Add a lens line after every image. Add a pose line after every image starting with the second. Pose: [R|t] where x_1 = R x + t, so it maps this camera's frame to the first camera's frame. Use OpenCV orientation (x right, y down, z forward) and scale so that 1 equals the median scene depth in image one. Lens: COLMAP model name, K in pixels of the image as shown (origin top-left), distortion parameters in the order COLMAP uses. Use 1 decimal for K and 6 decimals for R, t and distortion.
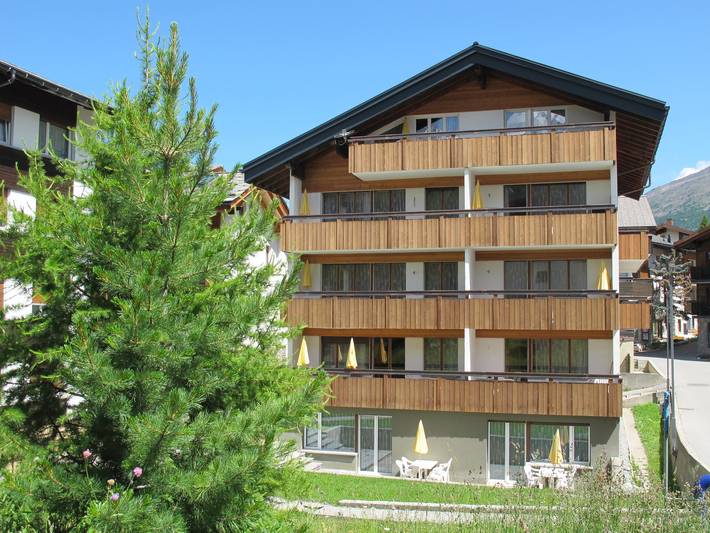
lens RADIAL K [[769.5, 0, 357.2], [0, 769.5, 267.8], [0, 0, 1]] dist [-0.112650, 0.000000]
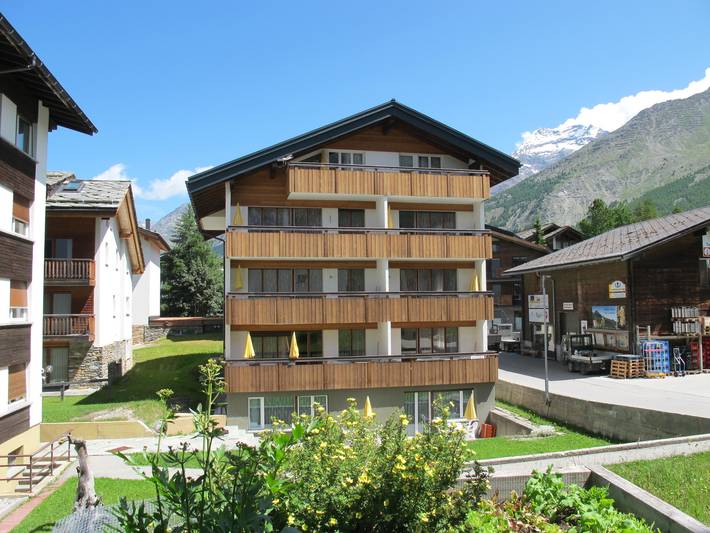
lens RADIAL K [[600.7, 0, 355.0], [0, 600.7, 267.9], [0, 0, 1]] dist [-0.142076, 0.003070]
pose [[0.862758, 0.018345, 0.505284, -0.392010], [-0.014643, 0.999829, -0.011298, 0.001944], [-0.505405, 0.002348, 0.862879, 0.159576]]
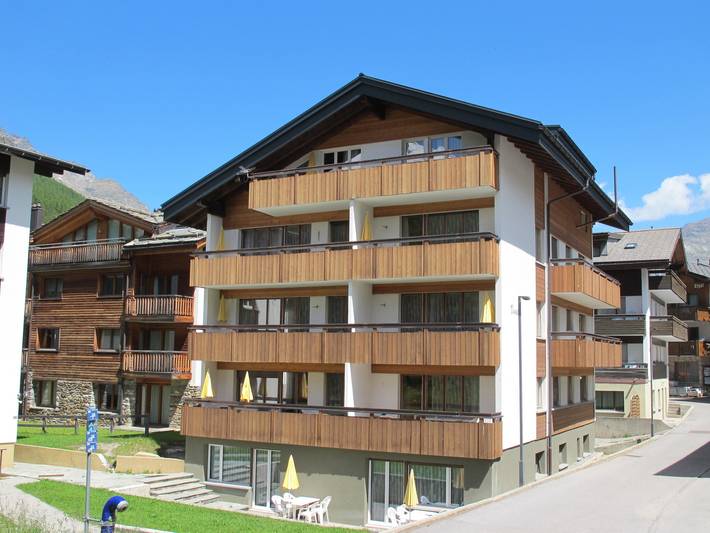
lens RADIAL K [[769.5, 0, 352.7], [0, 769.5, 263.2], [0, 0, 1]] dist [-0.112650, 0.000000]
pose [[0.982209, -0.014596, -0.187224, 0.318523], [0.002312, 0.997839, -0.065665, 0.016034], [0.187778, 0.064064, 0.980120, 0.032729]]
